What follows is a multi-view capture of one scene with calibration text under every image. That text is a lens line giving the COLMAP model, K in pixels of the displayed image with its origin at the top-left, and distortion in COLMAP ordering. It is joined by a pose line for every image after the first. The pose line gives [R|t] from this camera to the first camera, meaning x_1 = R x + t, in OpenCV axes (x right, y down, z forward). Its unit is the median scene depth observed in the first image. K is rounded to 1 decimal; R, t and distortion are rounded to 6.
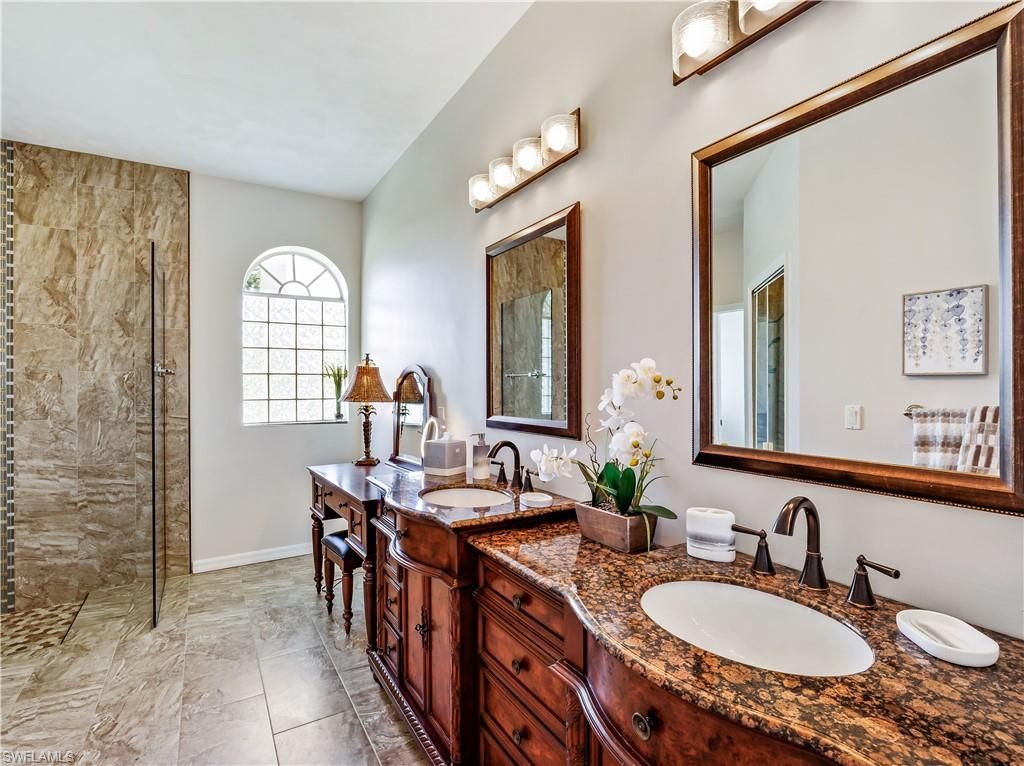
lens RADIAL K [[490.9, 0, 512.0], [0, 490.9, 383.0], [0, 0, 1]] dist [0.000610, 0.000348]
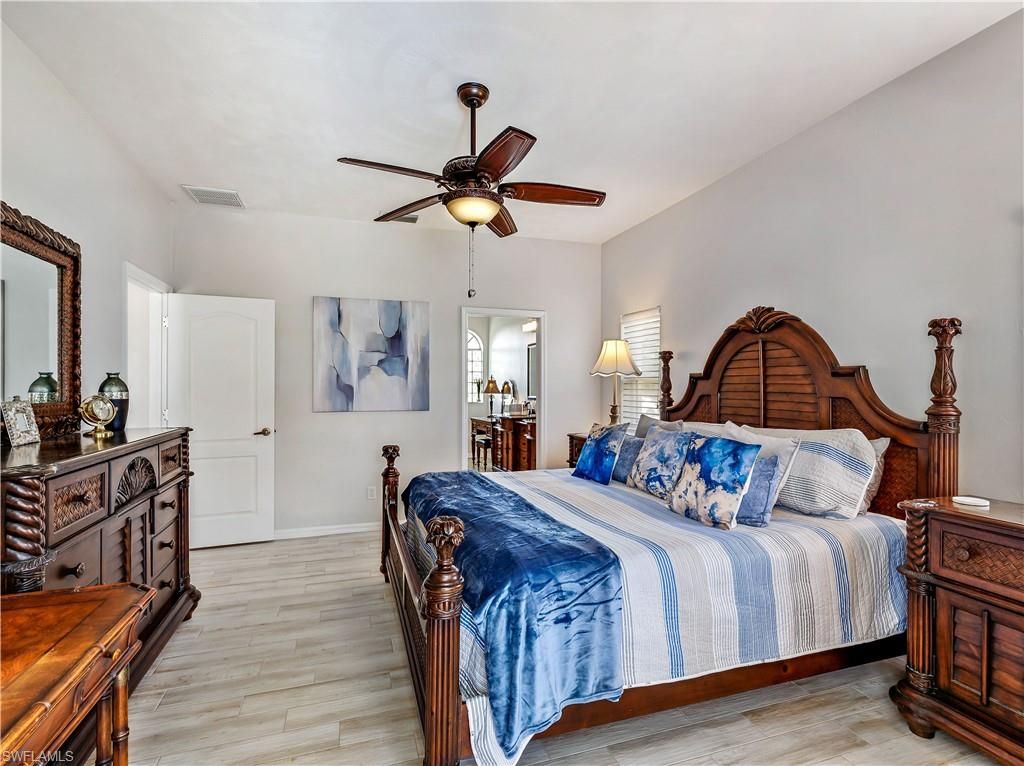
lens RADIAL K [[490.9, 0, 512.0], [0, 490.9, 383.0], [0, 0, 1]] dist [0.000610, 0.000348]
pose [[0.974087, 0.005651, -0.226104, 0.405484], [-0.009055, 0.999861, -0.014022, 0.019040], [0.225993, 0.015706, 0.974002, -1.534671]]
